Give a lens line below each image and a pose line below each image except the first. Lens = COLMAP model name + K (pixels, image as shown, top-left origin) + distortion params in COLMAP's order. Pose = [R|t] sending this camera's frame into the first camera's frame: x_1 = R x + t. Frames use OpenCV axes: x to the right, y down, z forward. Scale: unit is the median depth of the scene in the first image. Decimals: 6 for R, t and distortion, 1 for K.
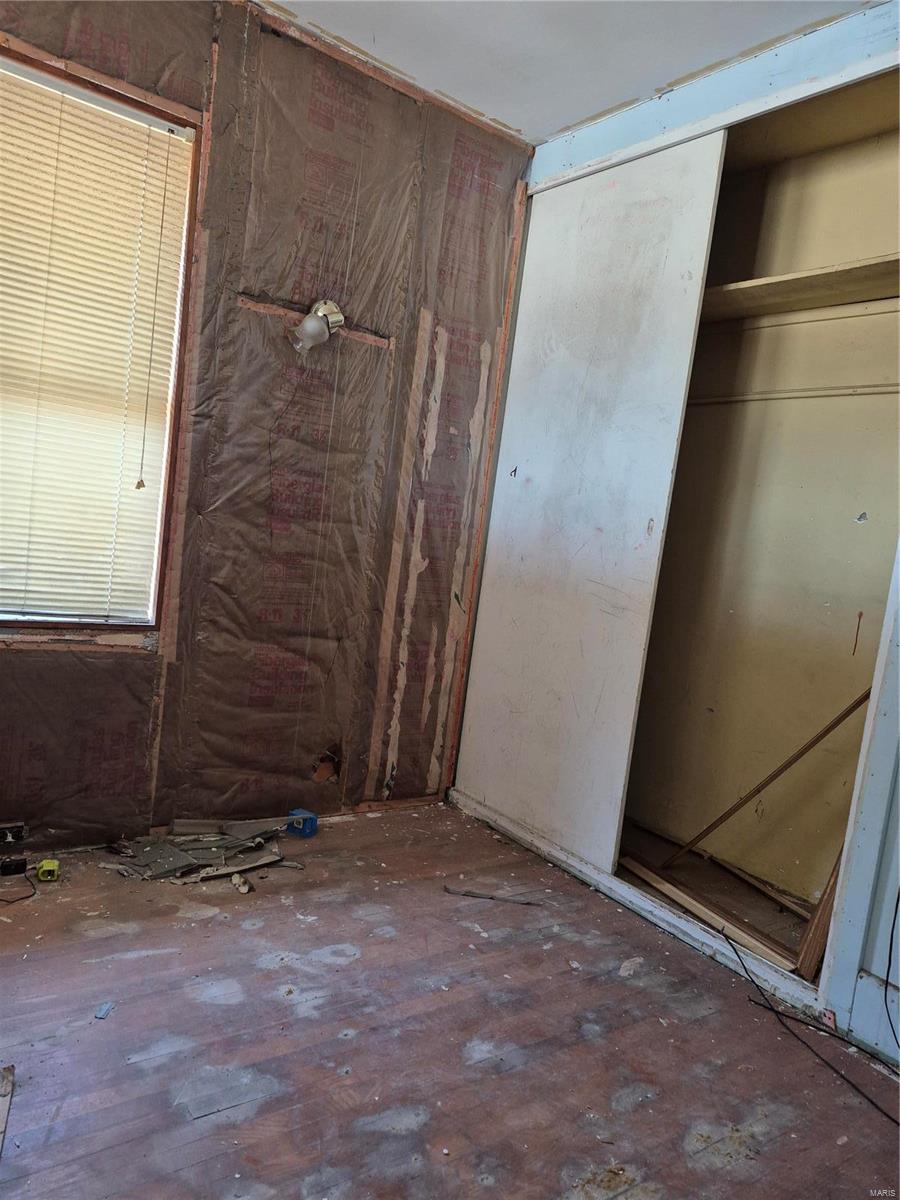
lens RADIAL K [[829.5, 0, 450.0], [0, 829.5, 601.9], [0, 0, 1]] dist [0.085114, -0.088912]
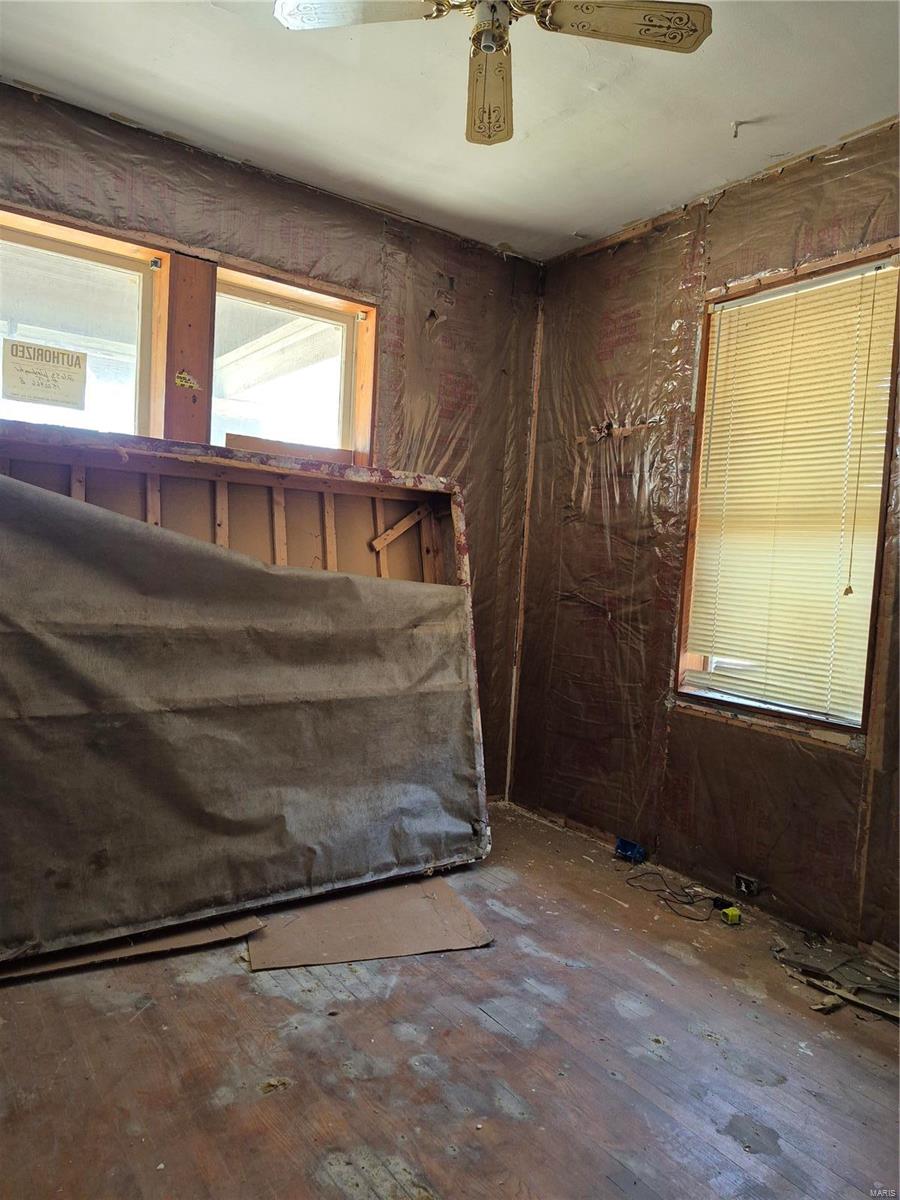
lens RADIAL K [[829.5, 0, 449.9], [0, 829.5, 600.5], [0, 0, 1]] dist [0.085114, -0.088912]
pose [[-0.002823, -0.088505, -0.996072, 0.709719], [-0.154893, 0.984093, -0.087002, 0.043988], [0.987927, 0.154039, -0.016487, 0.533283]]
